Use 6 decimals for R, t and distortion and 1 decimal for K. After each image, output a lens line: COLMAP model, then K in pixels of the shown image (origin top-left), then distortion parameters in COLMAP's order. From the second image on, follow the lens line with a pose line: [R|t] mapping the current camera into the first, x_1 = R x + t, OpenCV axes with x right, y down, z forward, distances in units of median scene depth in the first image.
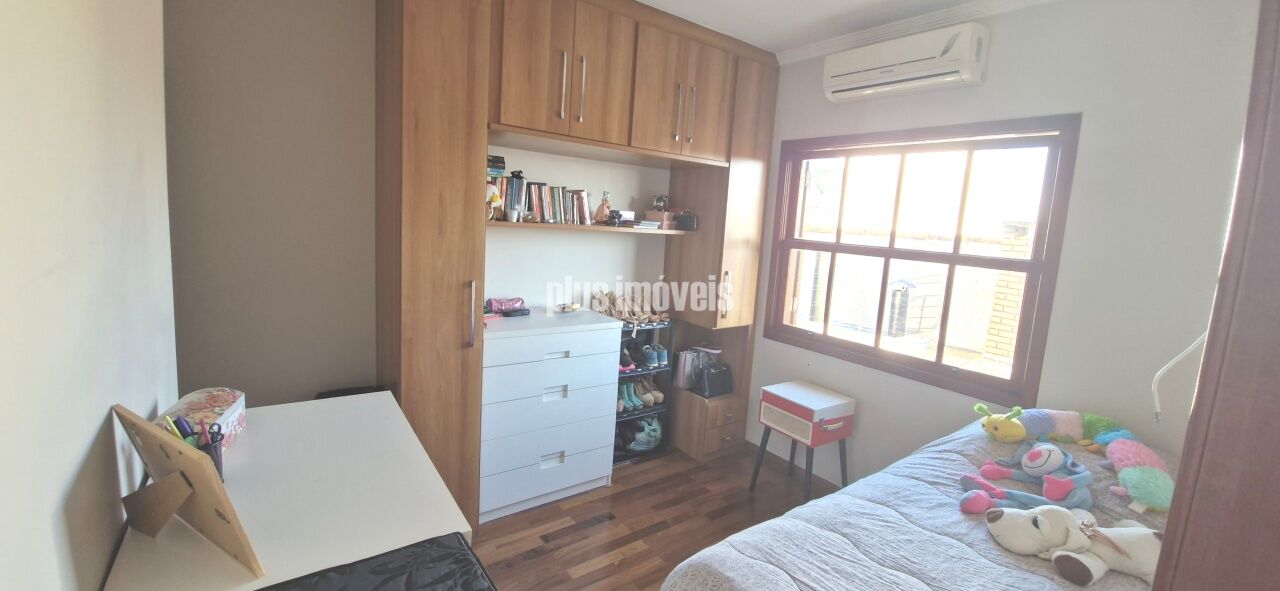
lens RADIAL K [[503.6, 0, 632.9], [0, 503.6, 284.1], [0, 0, 1]] dist [-0.009885, -0.004094]
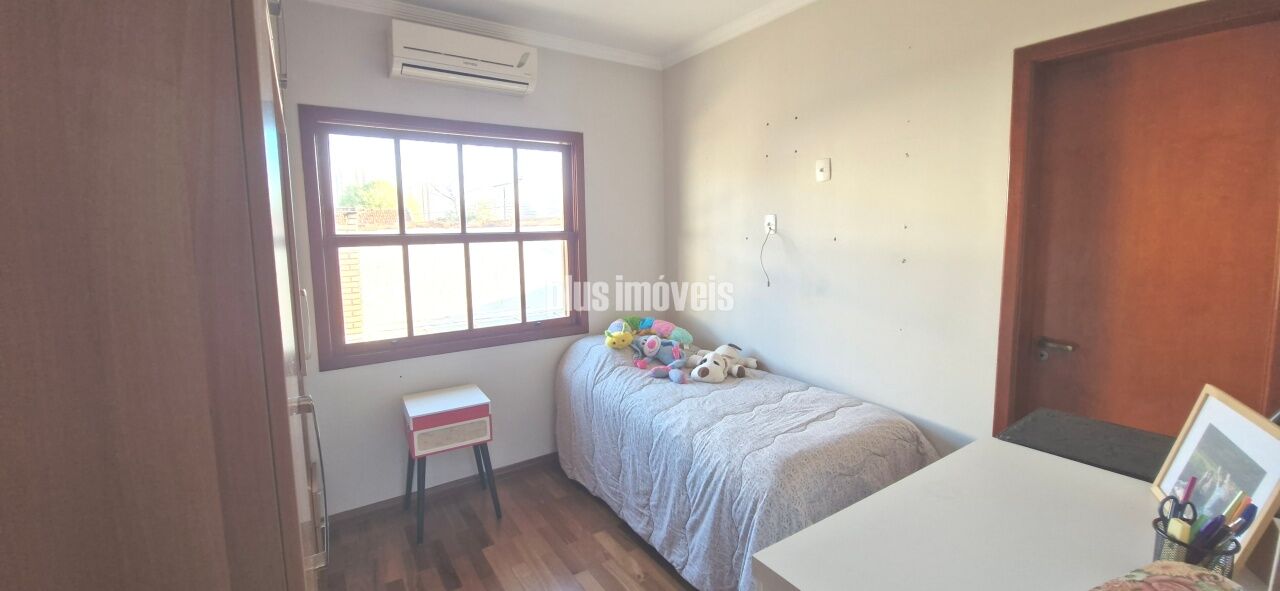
lens RADIAL K [[503.6, 0, 634.5], [0, 503.6, 290.9], [0, 0, 1]] dist [-0.009885, -0.004094]
pose [[0.008068, -0.210308, 0.977602, -0.527305], [0.136193, 0.968755, 0.207281, -0.120743], [-0.990649, 0.131471, 0.036459, 0.601040]]
